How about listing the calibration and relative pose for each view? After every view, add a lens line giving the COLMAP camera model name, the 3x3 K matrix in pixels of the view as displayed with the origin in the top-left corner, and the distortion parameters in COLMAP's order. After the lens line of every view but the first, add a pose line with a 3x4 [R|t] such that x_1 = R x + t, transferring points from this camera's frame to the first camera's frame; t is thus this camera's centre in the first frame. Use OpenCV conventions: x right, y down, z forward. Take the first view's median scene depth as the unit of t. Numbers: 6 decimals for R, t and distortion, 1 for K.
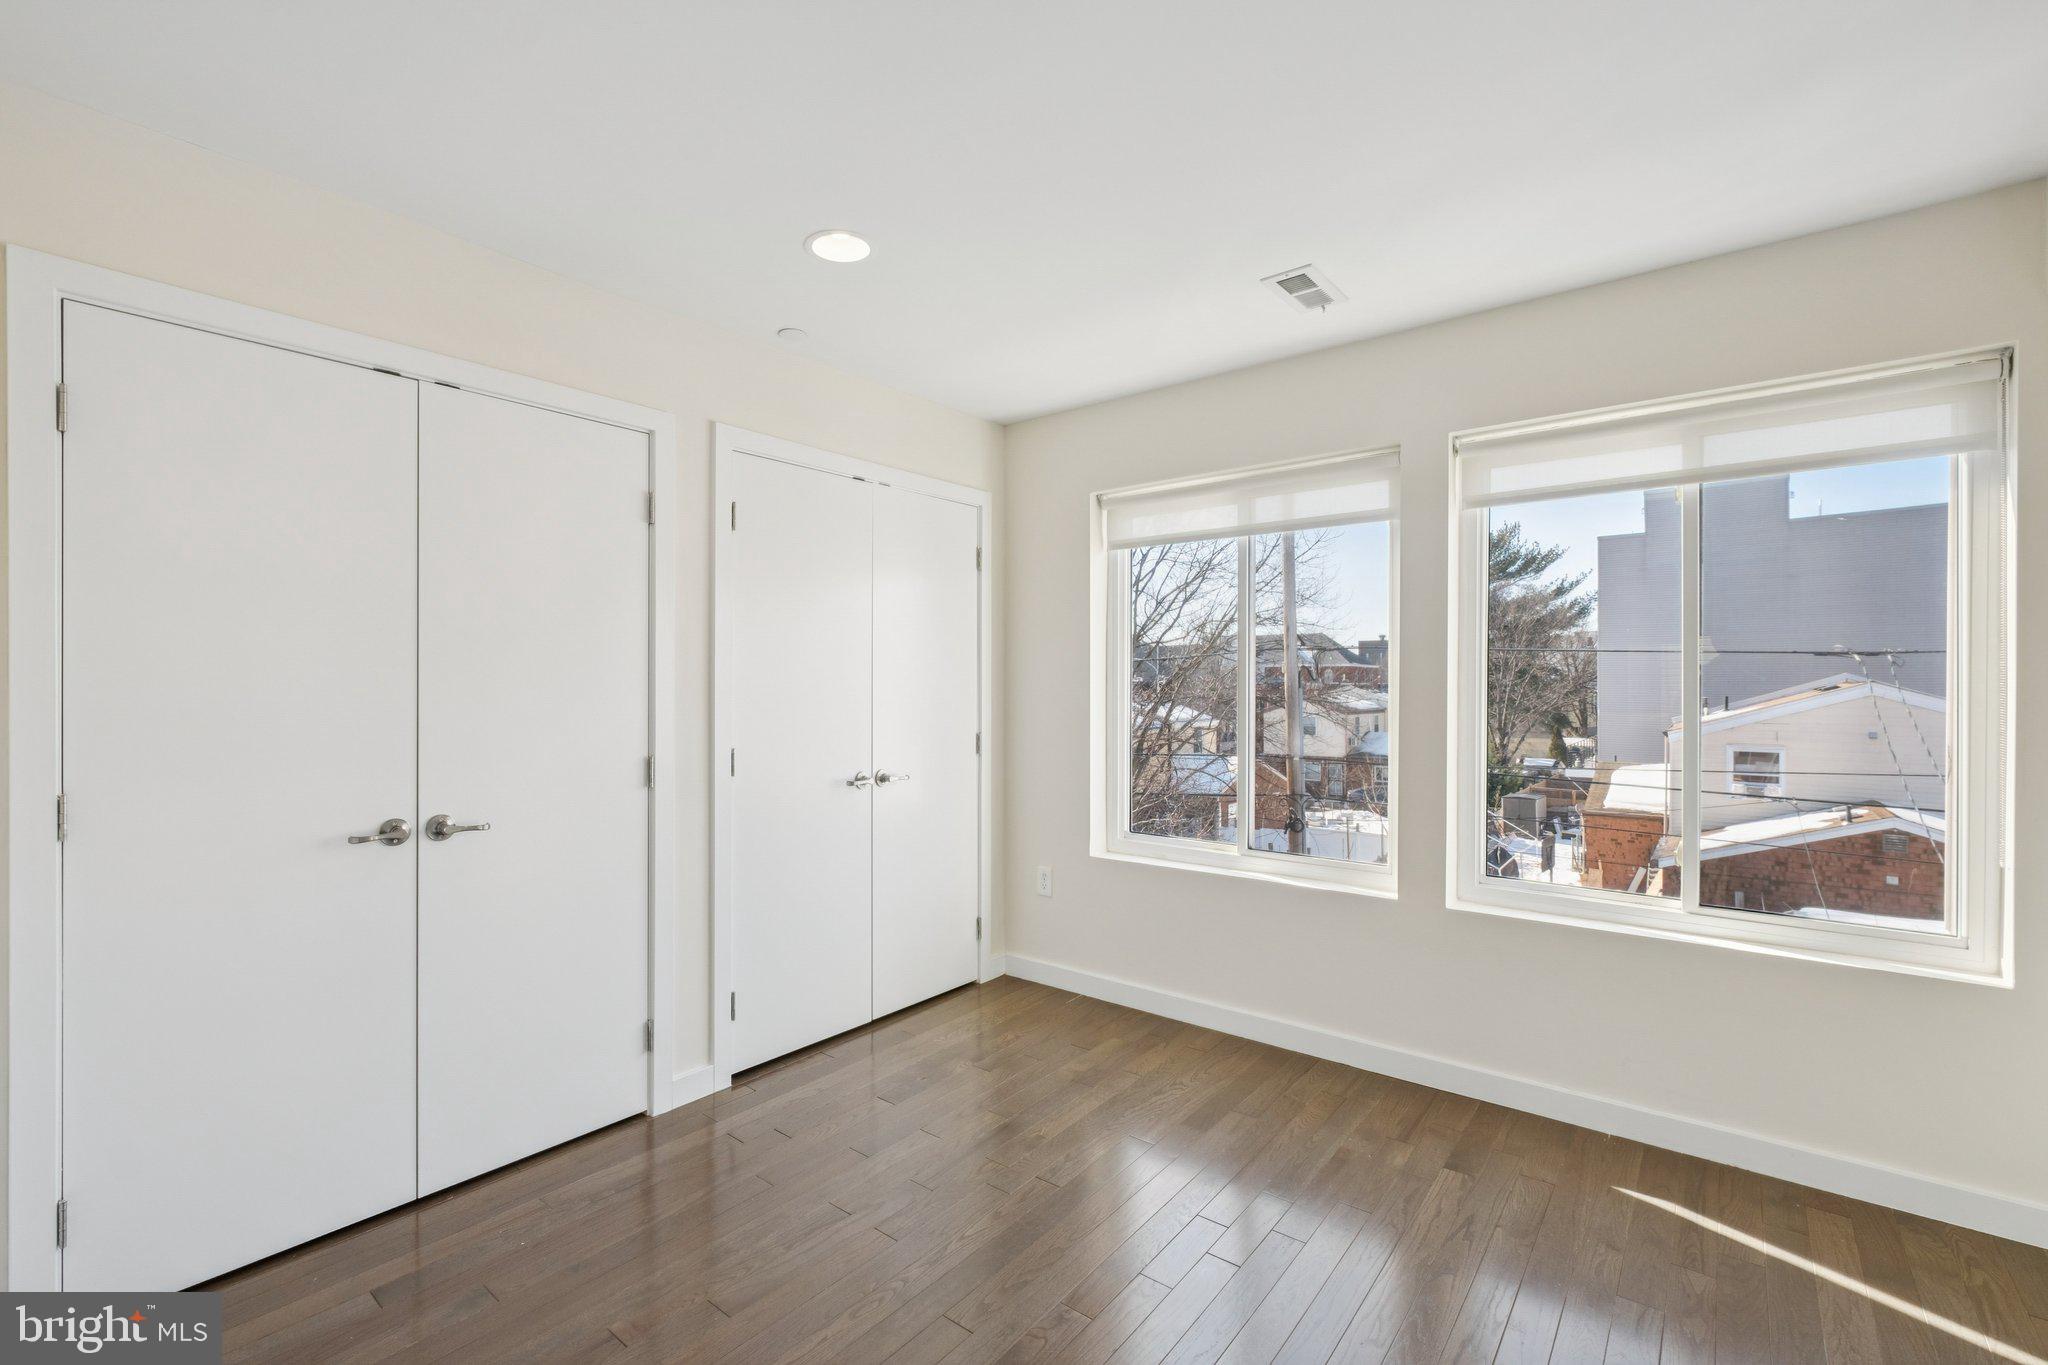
lens RADIAL K [[906.2, 0, 1007.4], [0, 906.2, 687.6], [0, 0, 1]] dist [0.008706, 0.000651]
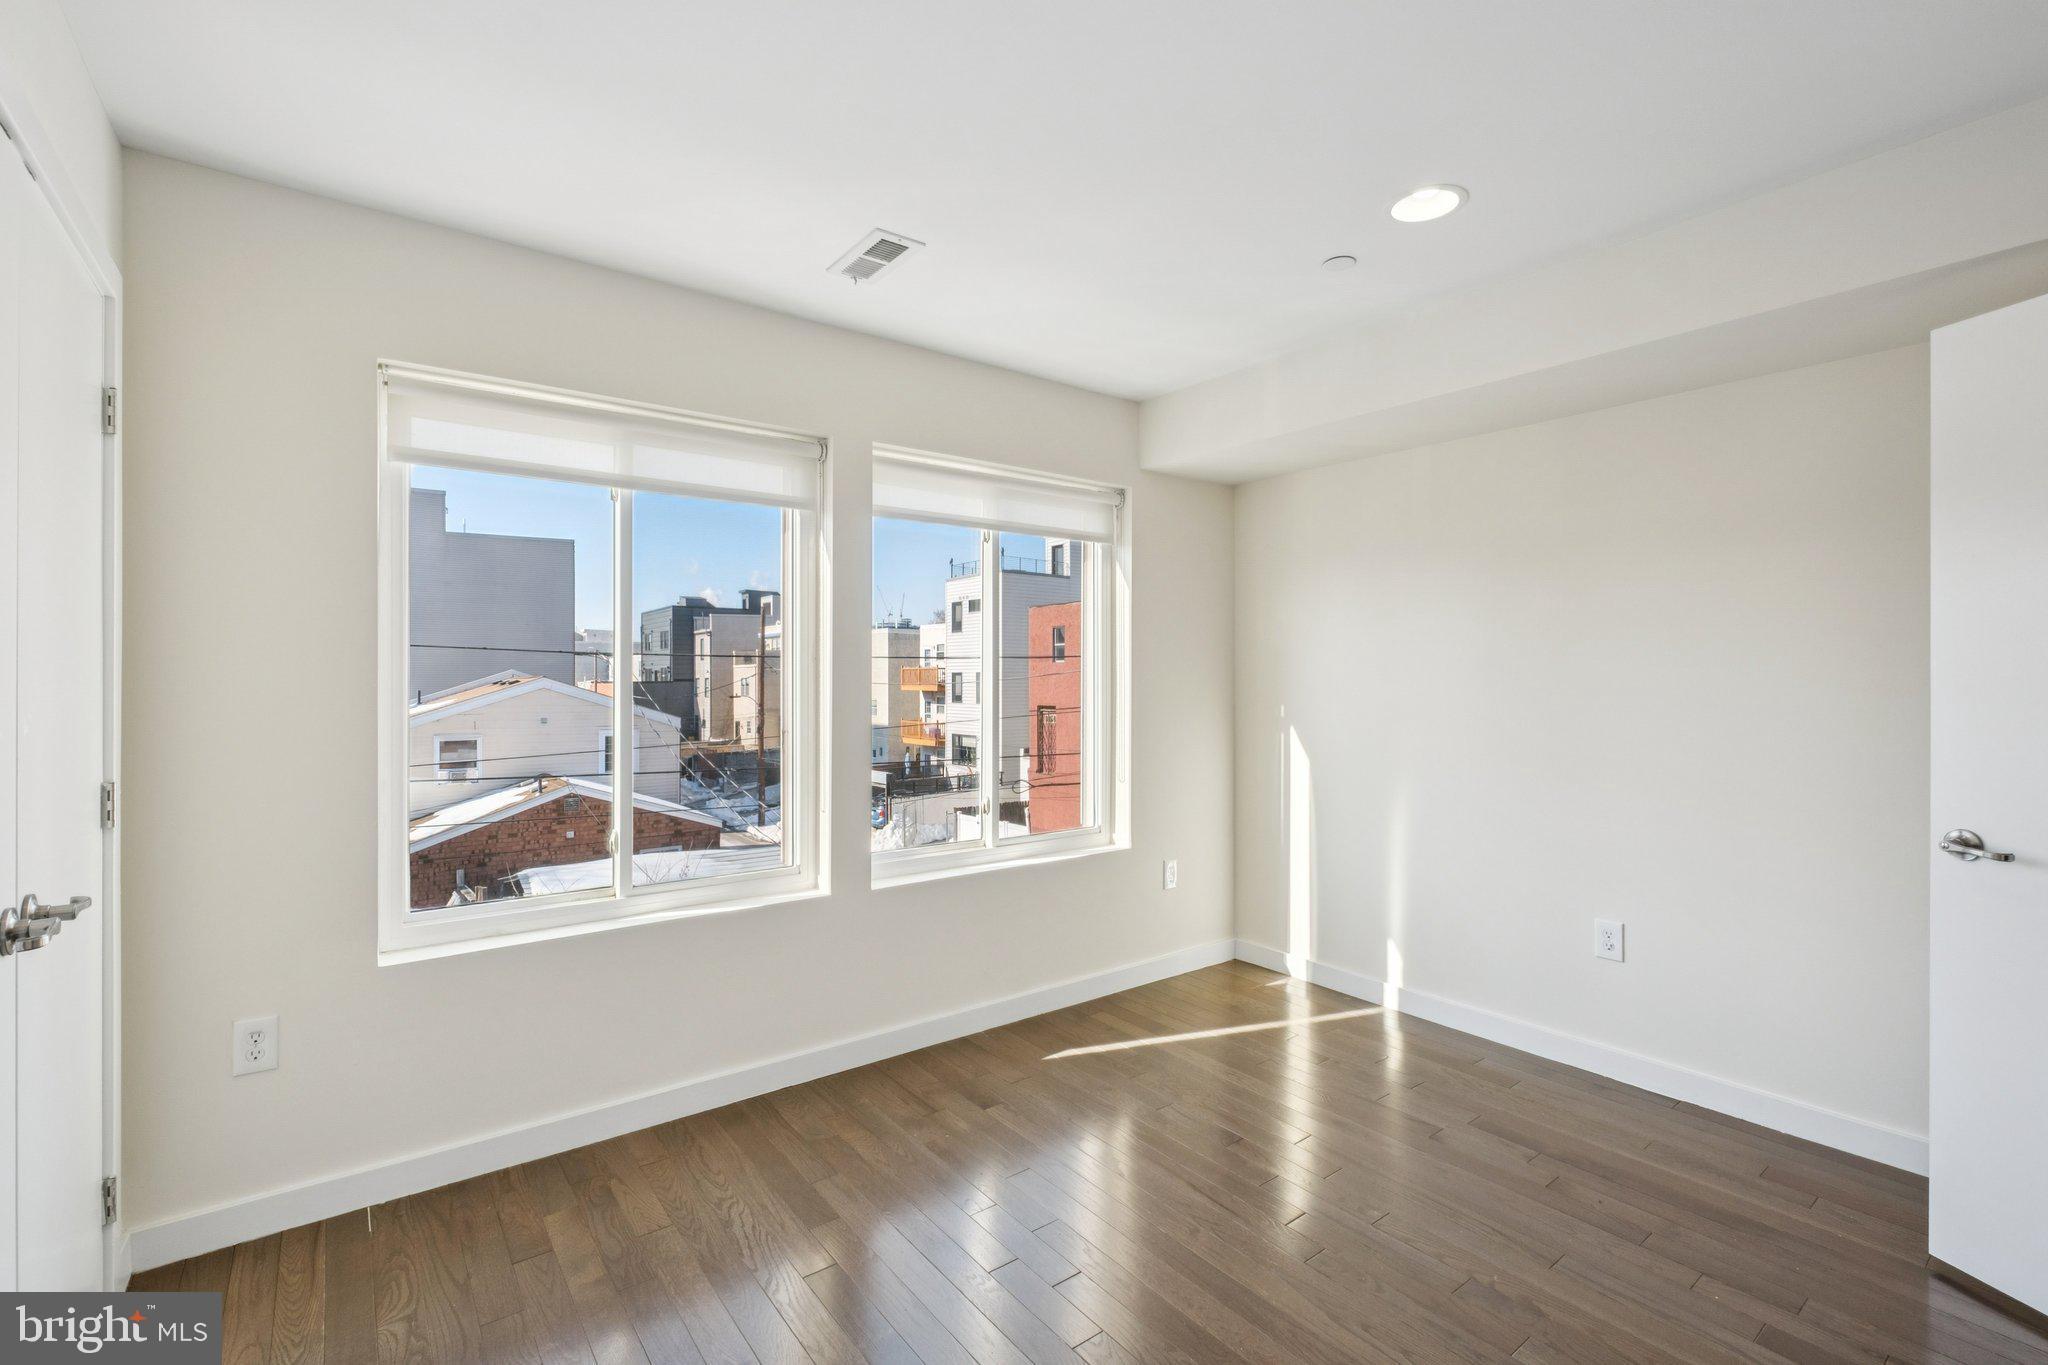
lens RADIAL K [[906.2, 0, 1006.3], [0, 906.2, 676.4], [0, 0, 1]] dist [0.008706, 0.000651]
pose [[0.246368, 0.001862, 0.969175, -0.095271], [0.004423, 0.999986, -0.003046, -0.000223], [-0.969166, 0.005037, 0.246356, 0.111353]]
